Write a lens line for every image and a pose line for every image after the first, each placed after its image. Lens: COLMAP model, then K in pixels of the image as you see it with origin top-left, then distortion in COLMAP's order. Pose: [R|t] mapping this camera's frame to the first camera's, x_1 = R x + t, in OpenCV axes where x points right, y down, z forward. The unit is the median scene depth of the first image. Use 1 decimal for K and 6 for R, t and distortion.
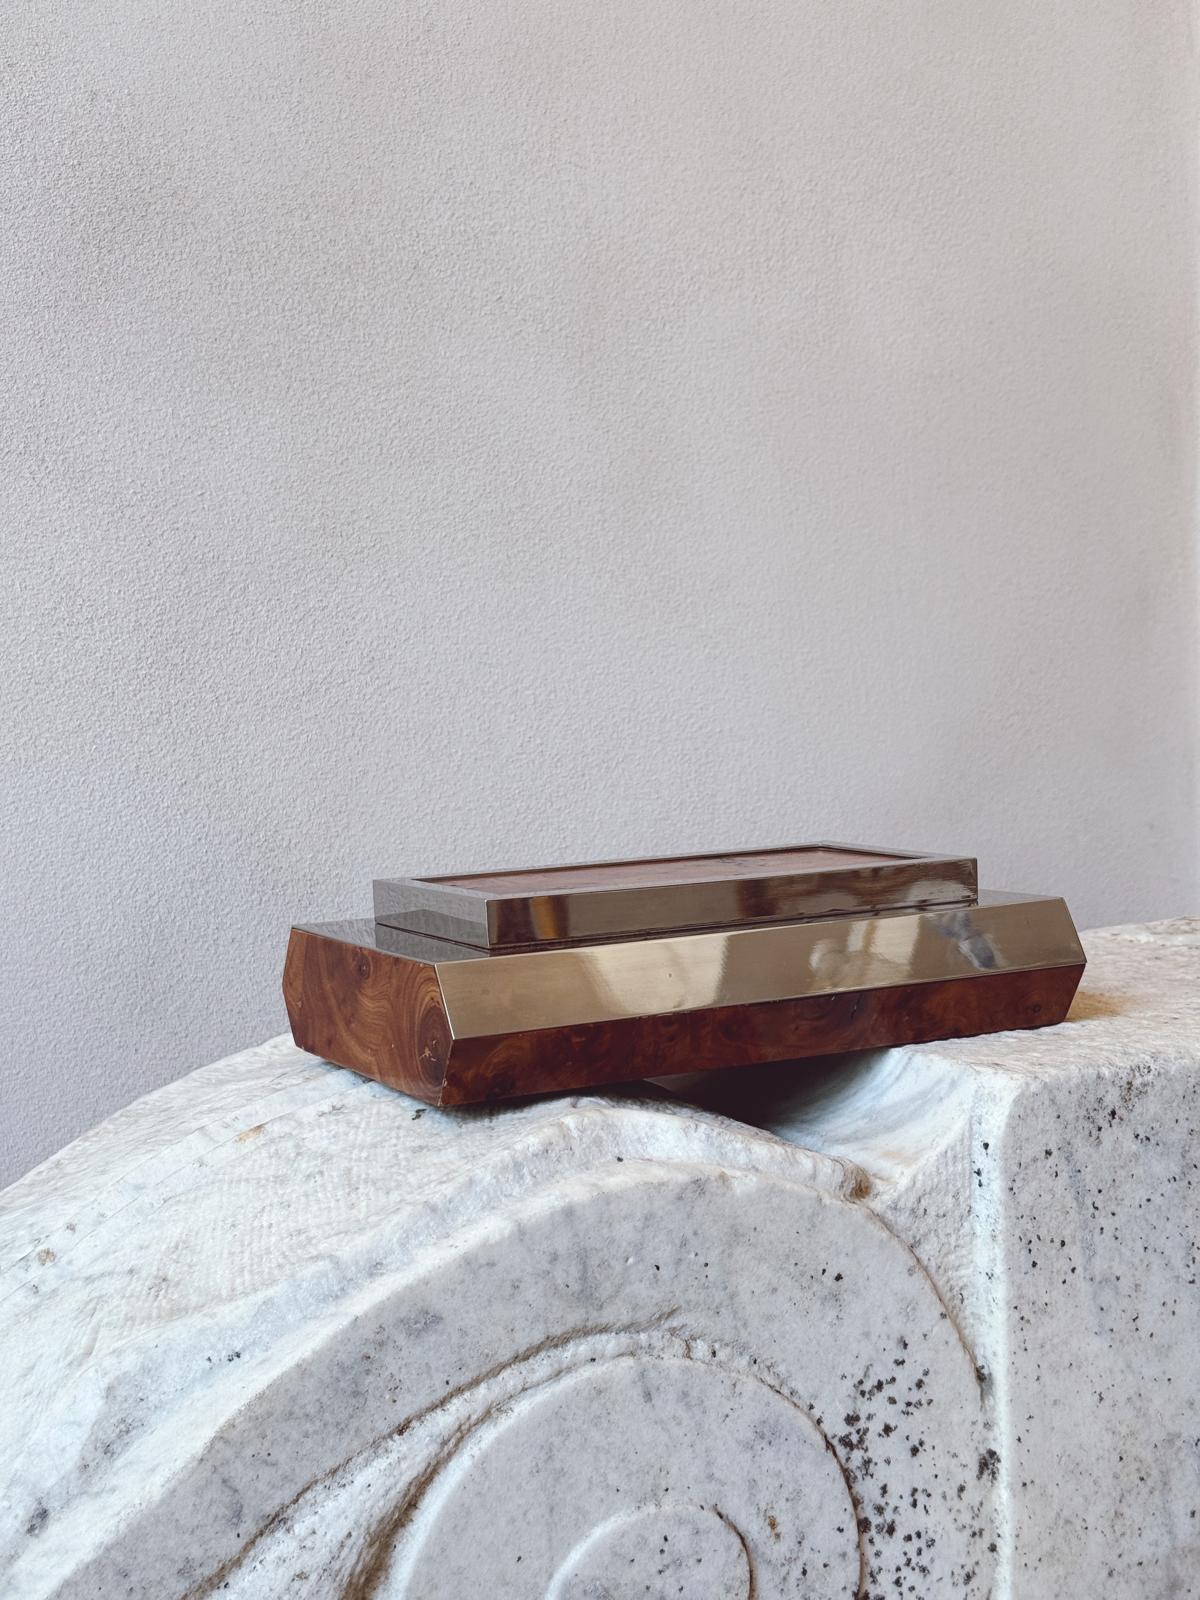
lens RADIAL K [[2252.1, 0, 606.6], [0, 2252.1, 810.8], [0, 0, 1]] dist [0.178512, -0.381921]
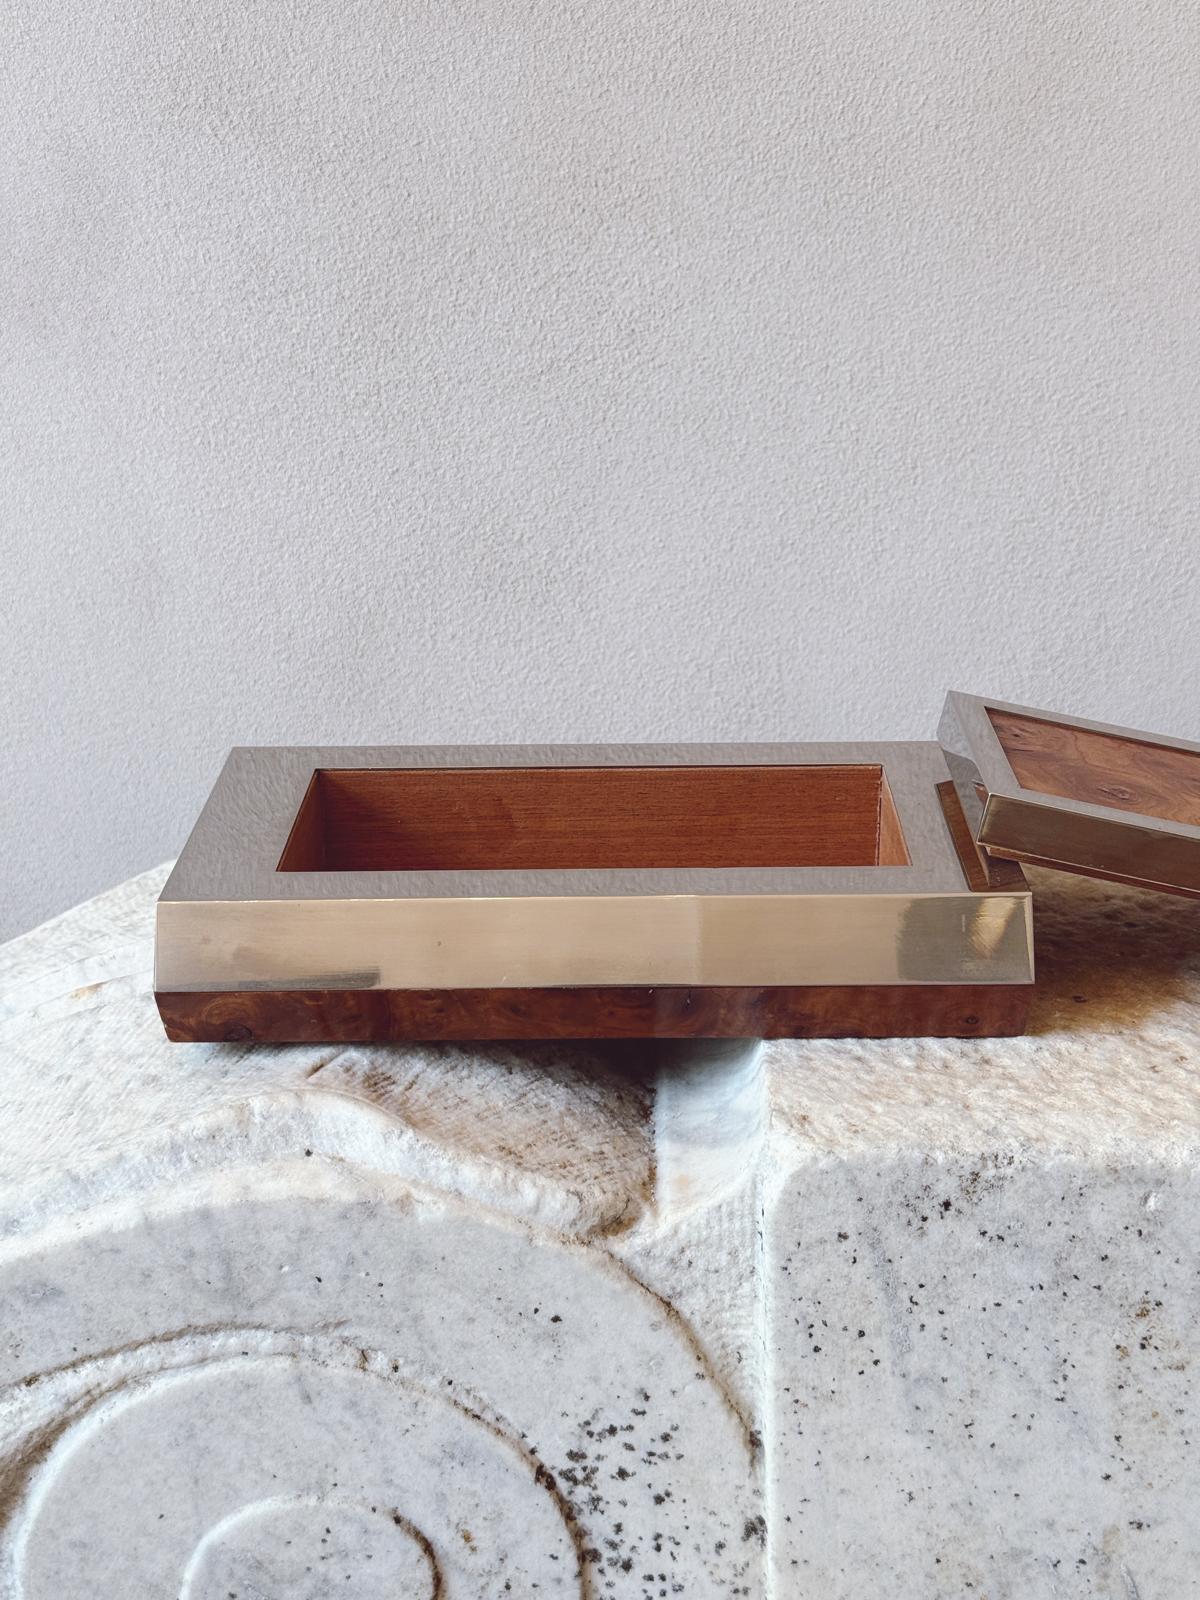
lens RADIAL K [[2258.1, 0, 595.7], [0, 2258.1, 809.0], [0, 0, 1]] dist [0.209211, -0.550211]
pose [[0.873729, 0.194597, -0.445791, 0.473543], [-0.045958, 0.945413, 0.322617, -0.267974], [0.484237, -0.261393, 0.834978, 0.325724]]
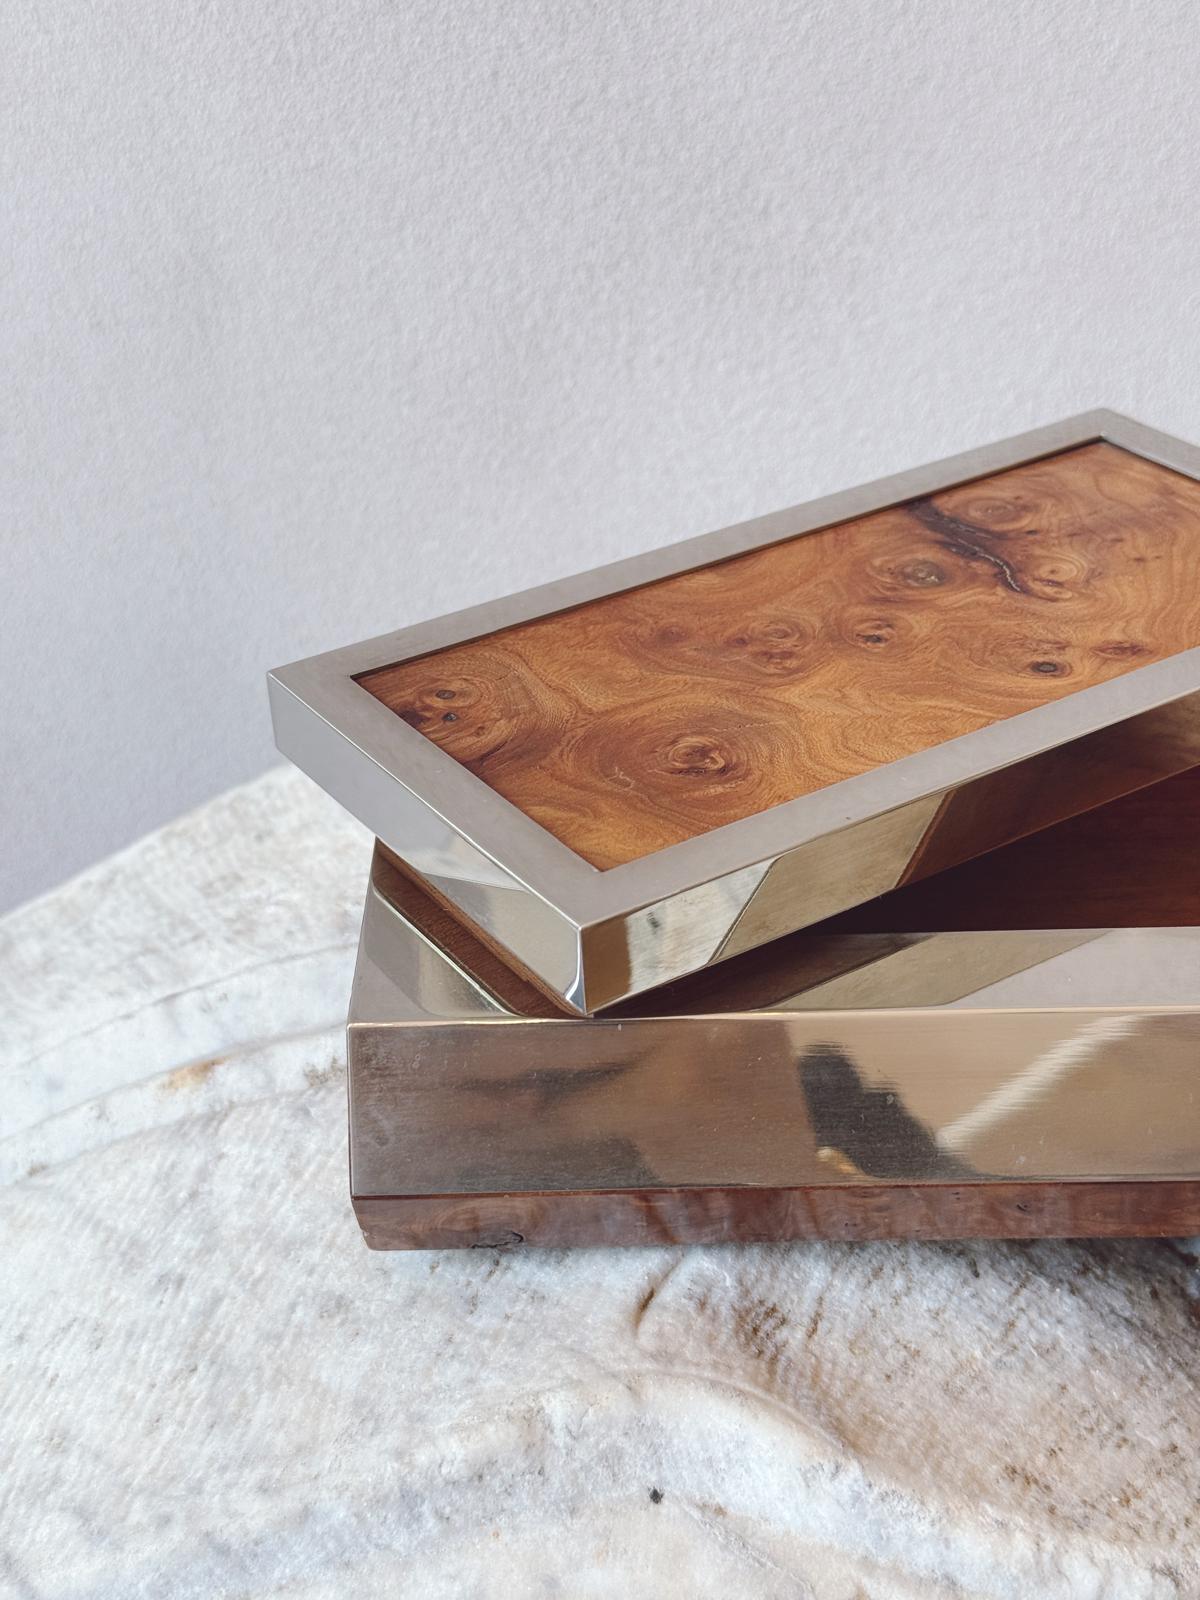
lens RADIAL K [[2282.8, 0, 605.1], [0, 2282.8, 812.1], [0, 0, 1]] dist [0.204404, -0.571042]
pose [[0.885169, 0.254311, -0.389618, 0.147374], [-0.038980, 0.874991, 0.482567, -0.204716], [0.463635, -0.411966, 0.784428, 0.654889]]
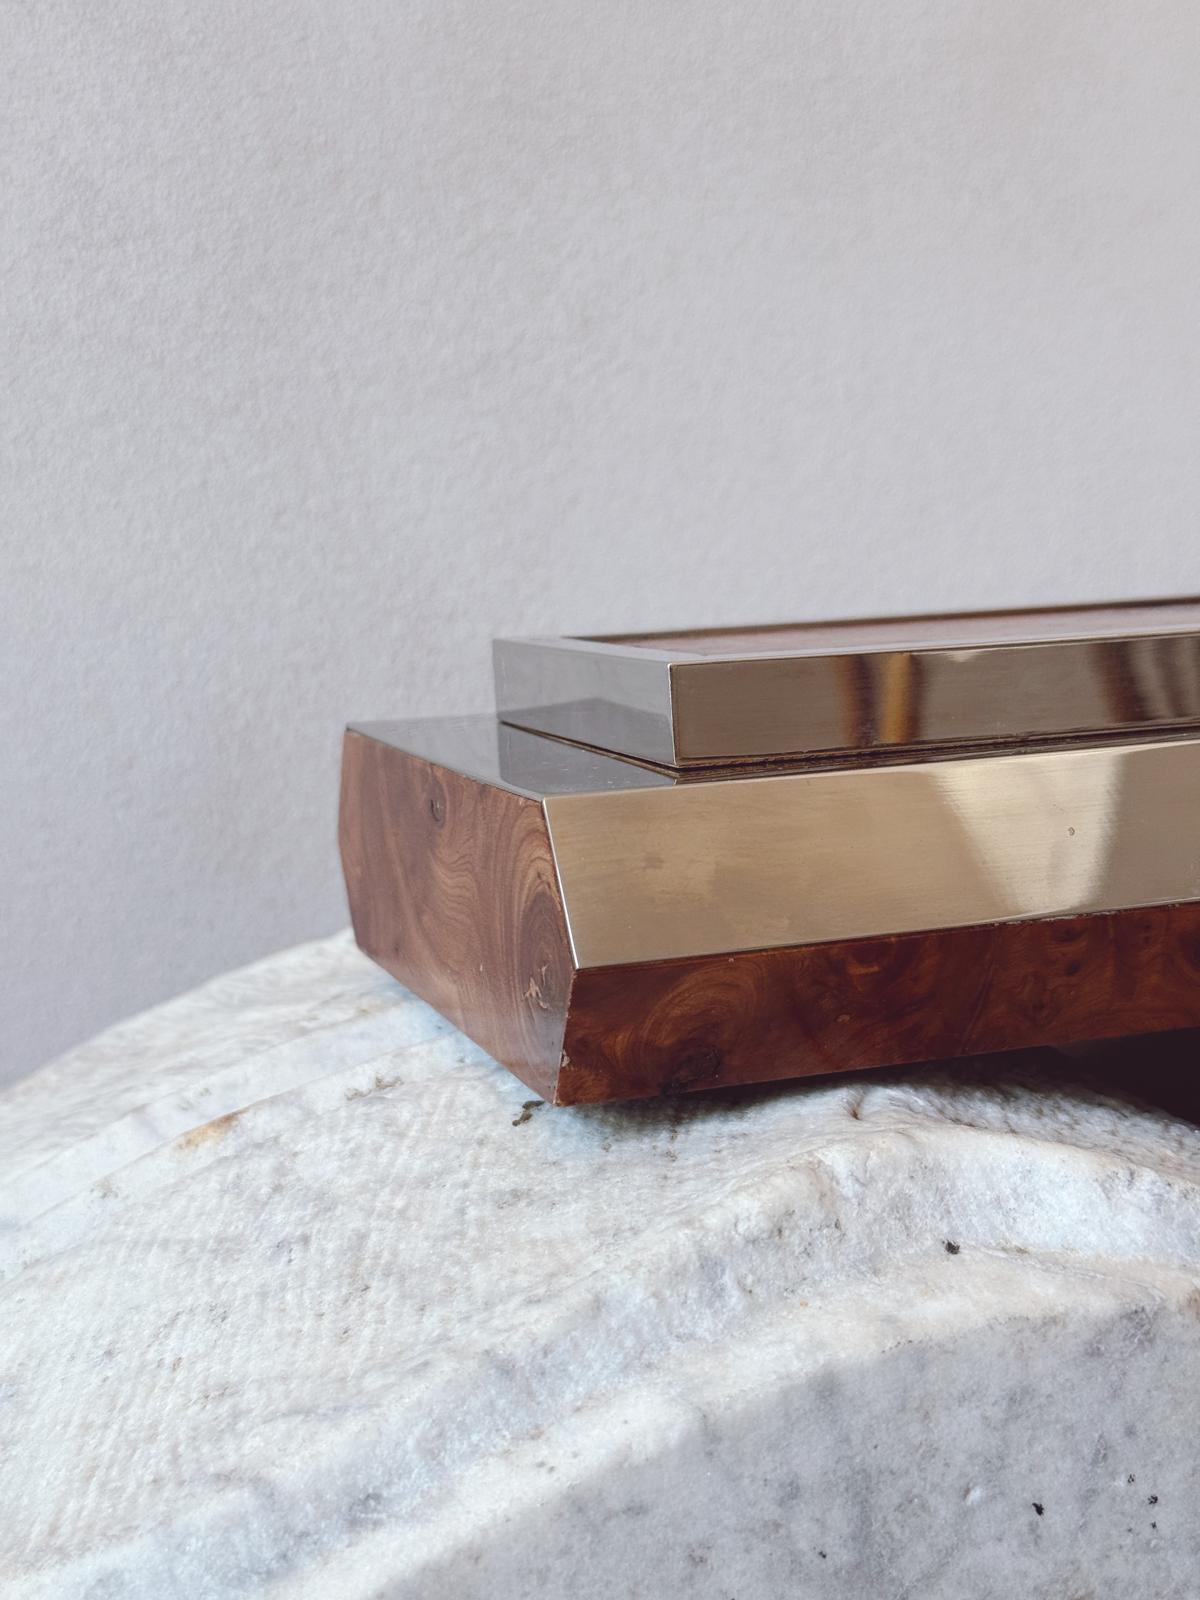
lens RADIAL K [[2282.8, 0, 605.1], [0, 2282.8, 812.1], [0, 0, 1]] dist [0.204404, -0.571042]
pose [[0.987210, 0.014057, -0.158803, 0.008989], [-0.002748, 0.997458, 0.071209, 0.037348], [0.159400, -0.069862, 0.984739, 0.542852]]
